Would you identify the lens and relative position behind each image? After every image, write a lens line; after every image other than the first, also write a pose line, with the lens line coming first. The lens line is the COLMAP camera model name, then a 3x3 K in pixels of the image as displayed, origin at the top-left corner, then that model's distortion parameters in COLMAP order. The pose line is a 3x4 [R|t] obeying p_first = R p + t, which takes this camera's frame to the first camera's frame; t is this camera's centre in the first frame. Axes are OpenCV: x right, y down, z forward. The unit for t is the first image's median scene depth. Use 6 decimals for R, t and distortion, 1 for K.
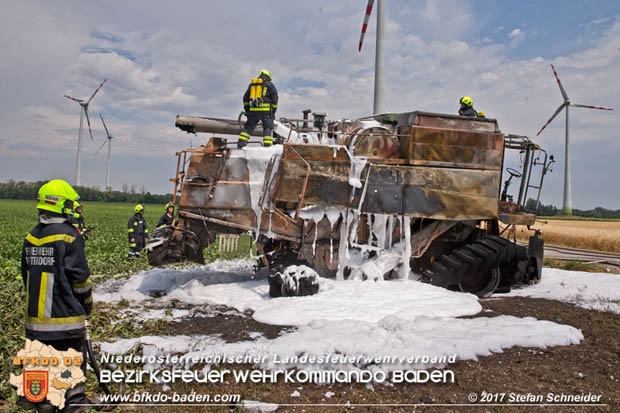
lens RADIAL K [[458.6, 0, 315.1], [0, 458.6, 190.0], [0, 0, 1]] dist [-0.052307, 0.008498]
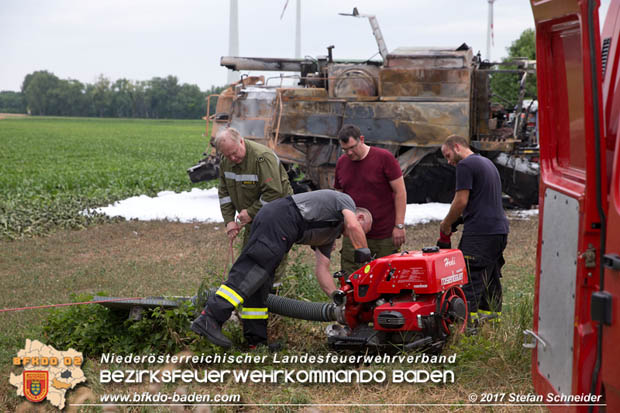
lens RADIAL K [[1185.3, 0, 312.8], [0, 1185.3, 204.9], [0, 0, 1]] dist [0.293521, 0.000000]
pose [[0.911241, 0.011714, -0.411707, 1.287091], [0.030746, 0.994872, 0.096357, -0.086353], [0.410725, -0.100463, 0.906208, -1.861338]]
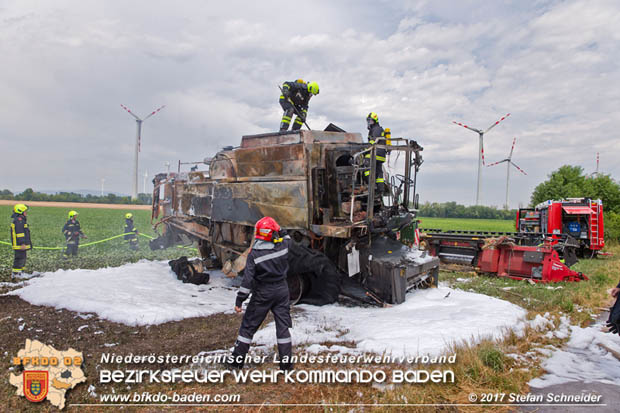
lens RADIAL K [[423.5, 0, 311.8], [0, 423.5, 207.4], [0, 0, 1]] dist [-0.072189, 0.030970]
pose [[0.627823, -0.016775, -0.778176, 1.155039], [0.014267, 0.999848, -0.010043, 0.025663], [0.778226, -0.004797, 0.627966, 0.437276]]
